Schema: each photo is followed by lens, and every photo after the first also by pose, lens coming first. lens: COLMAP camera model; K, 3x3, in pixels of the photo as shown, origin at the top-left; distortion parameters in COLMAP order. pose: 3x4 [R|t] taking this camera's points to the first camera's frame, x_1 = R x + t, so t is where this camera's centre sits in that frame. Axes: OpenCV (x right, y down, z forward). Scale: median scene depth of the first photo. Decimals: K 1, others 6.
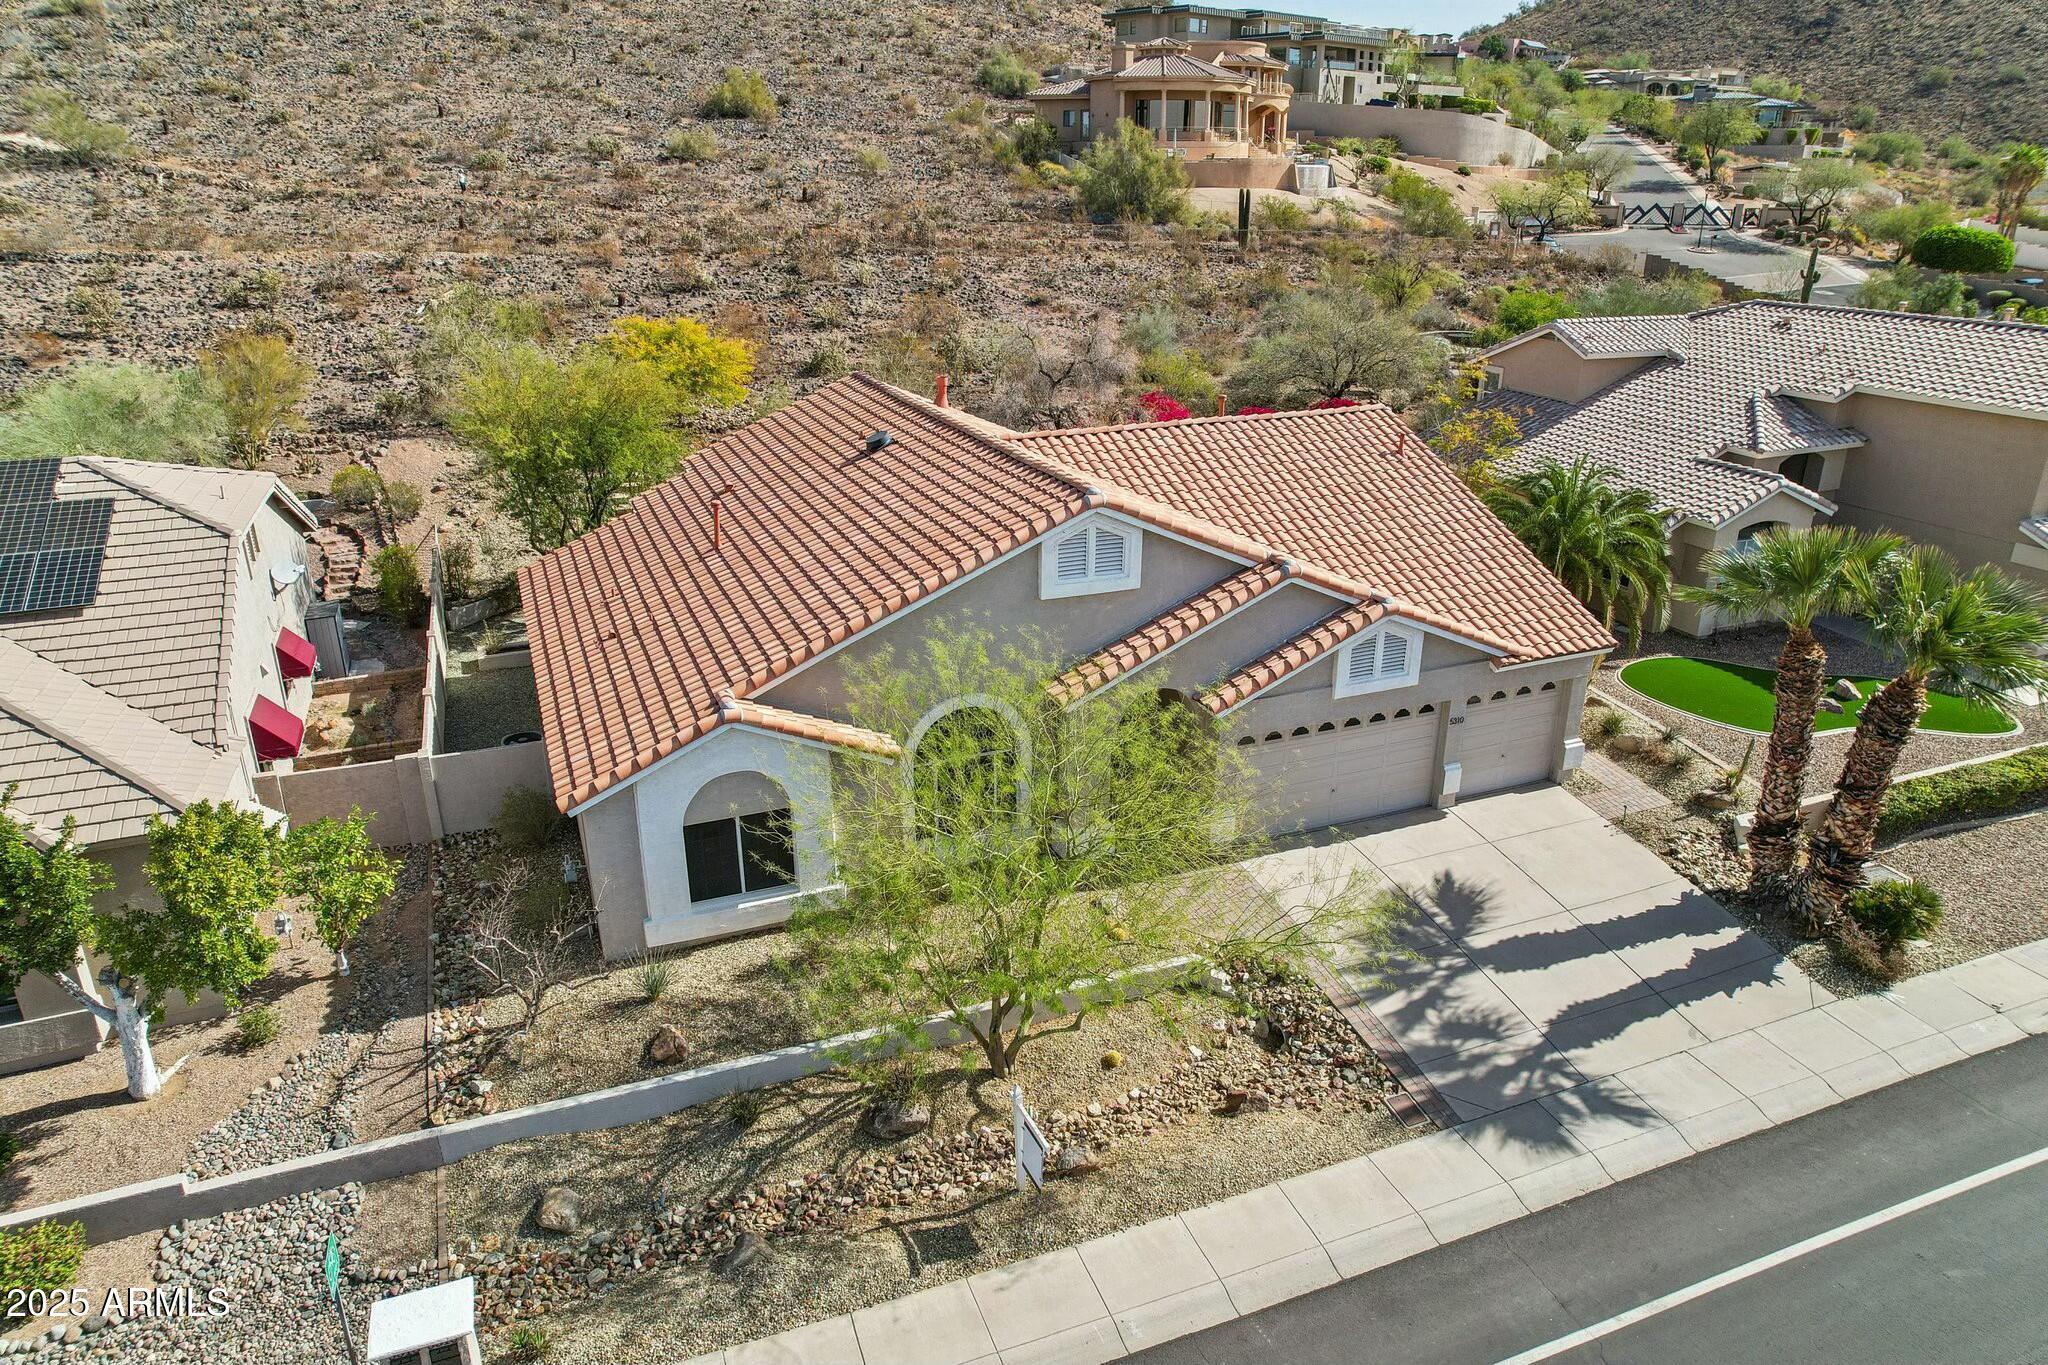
lens RADIAL K [[1326.2, 0, 1017.4], [0, 1326.2, 691.6], [0, 0, 1]] dist [-0.087075, 0.080109]
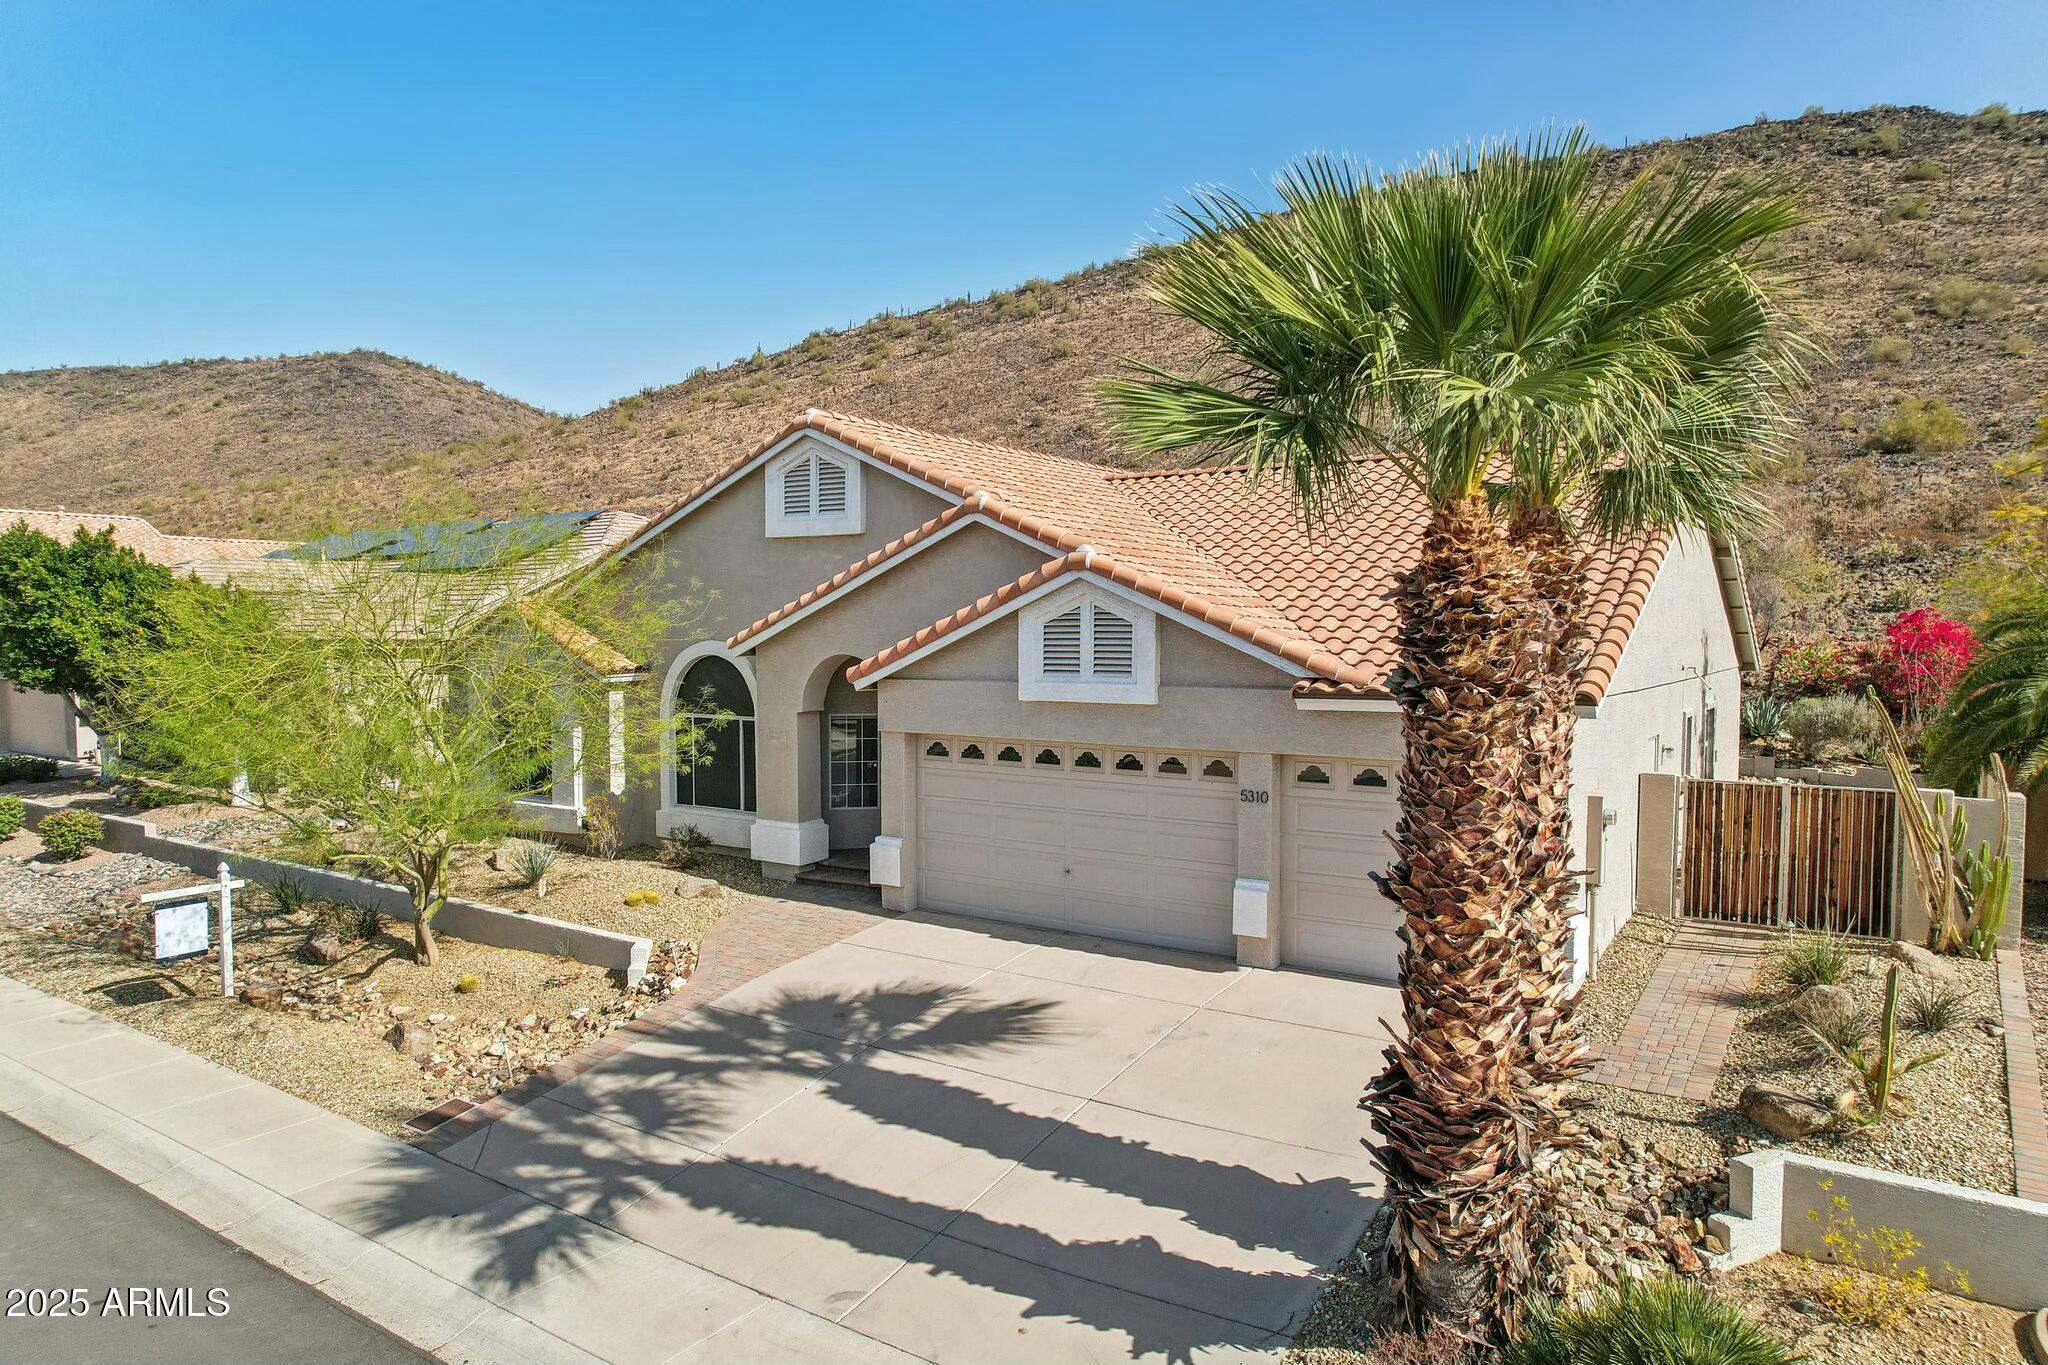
lens RADIAL K [[1326.2, 0, 1017.4], [0, 1326.2, 691.6], [0, 0, 1]] dist [-0.087075, 0.080109]
pose [[0.552515, 0.041007, -0.832493, 0.887947], [-0.311776, 0.936451, -0.160794, 0.121515], [0.772996, 0.348392, 0.530189, 0.723401]]
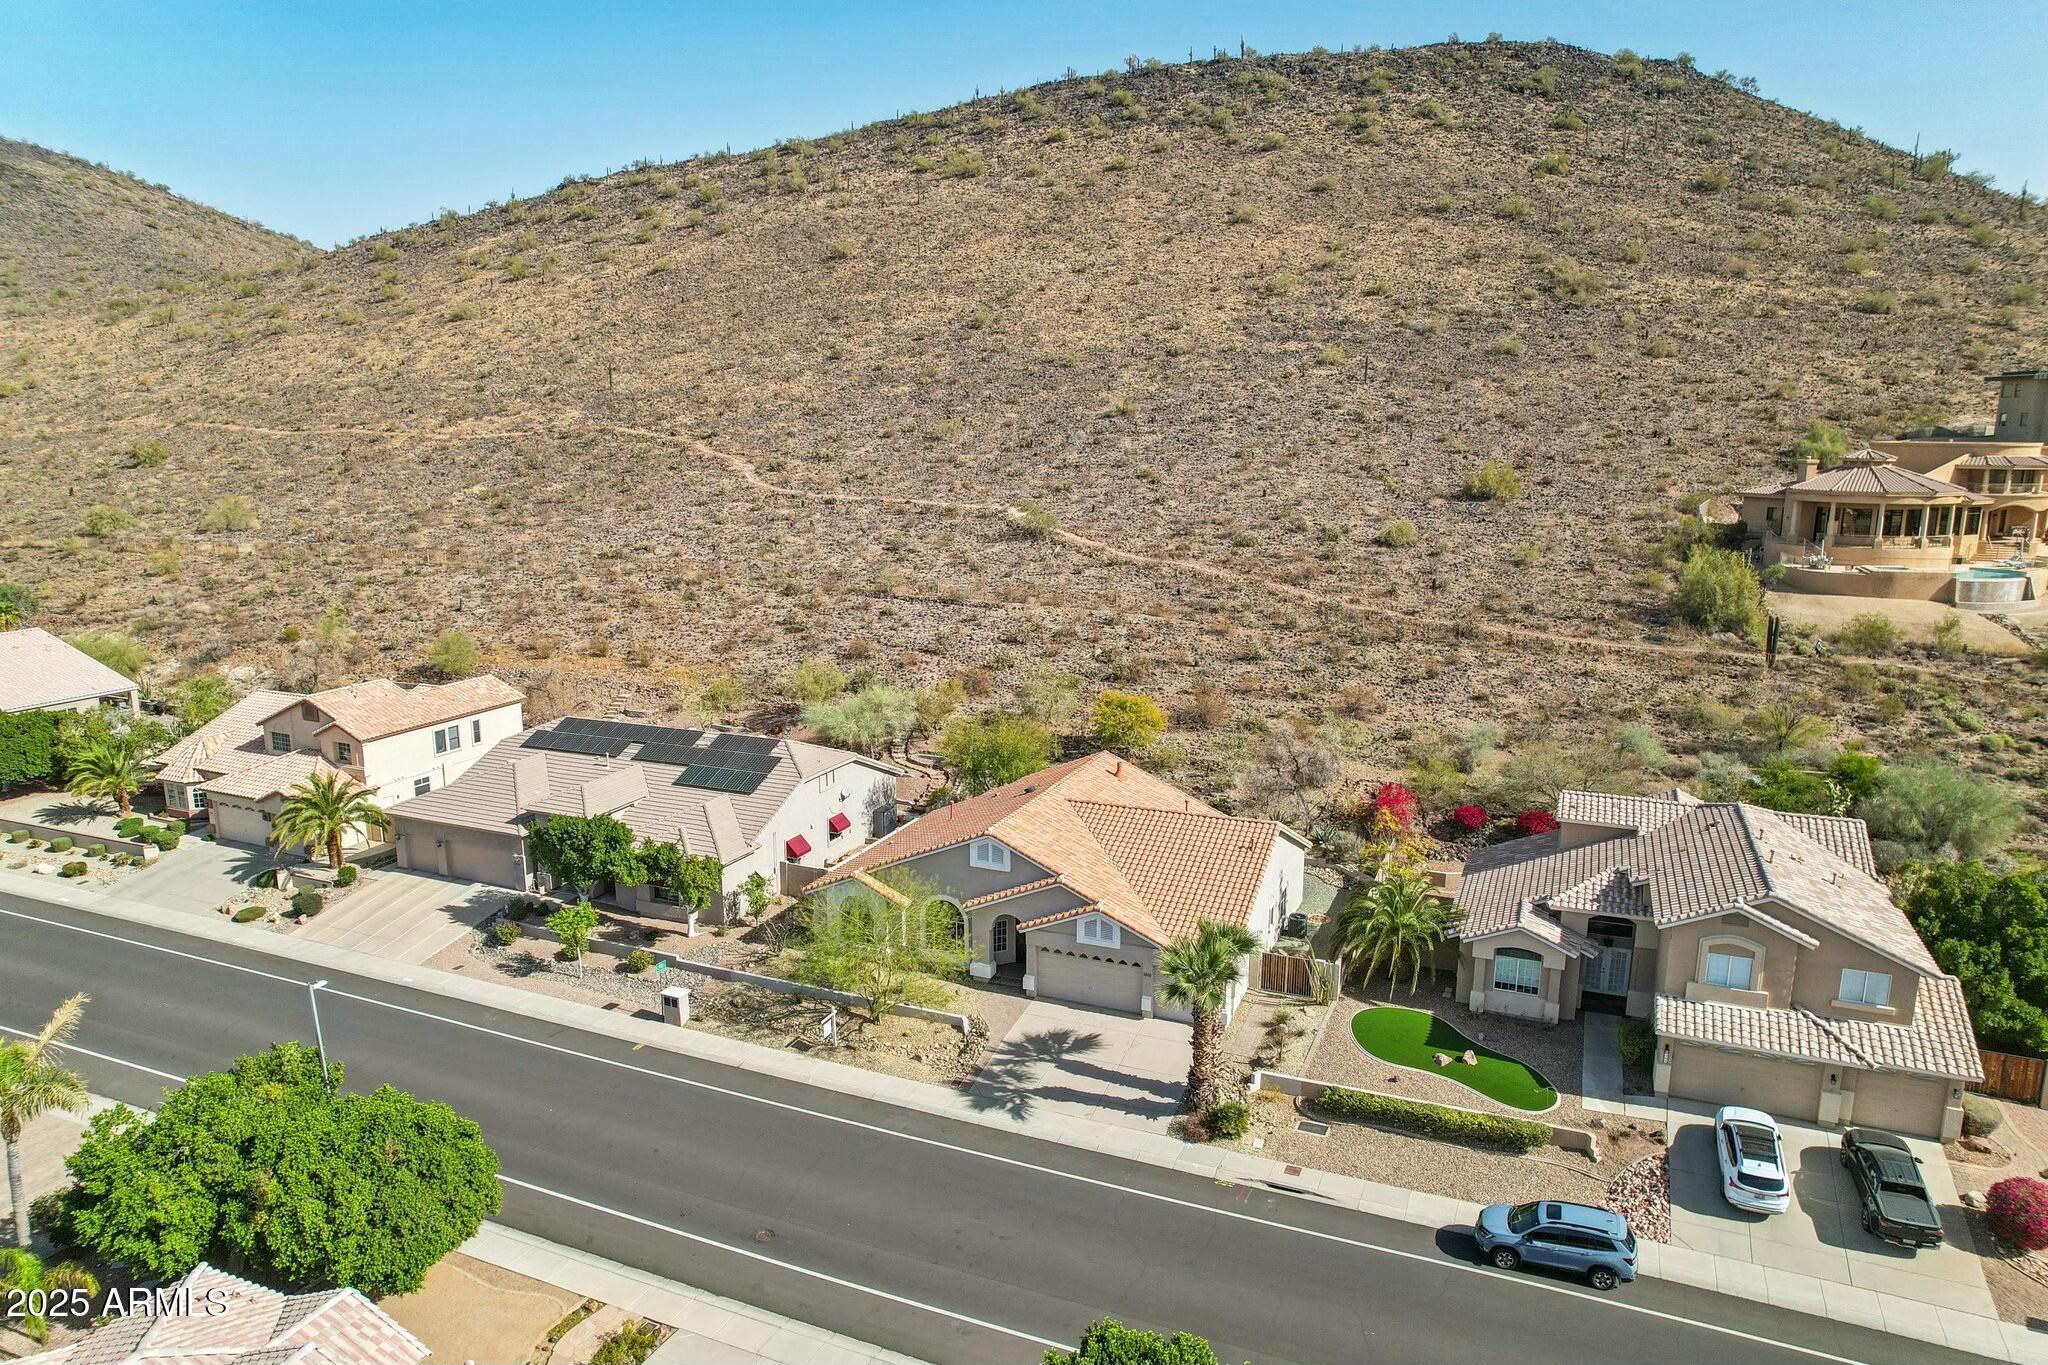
lens RADIAL K [[1316.1, 0, 998.2], [0, 1316.1, 683.9], [0, 0, 1]] dist [-0.043708, 0.052685]
pose [[0.695033, 0.139648, -0.705286, 1.881856], [-0.263066, 0.962329, -0.068700, -0.258620], [0.669123, 0.233286, 0.705587, -0.885217]]
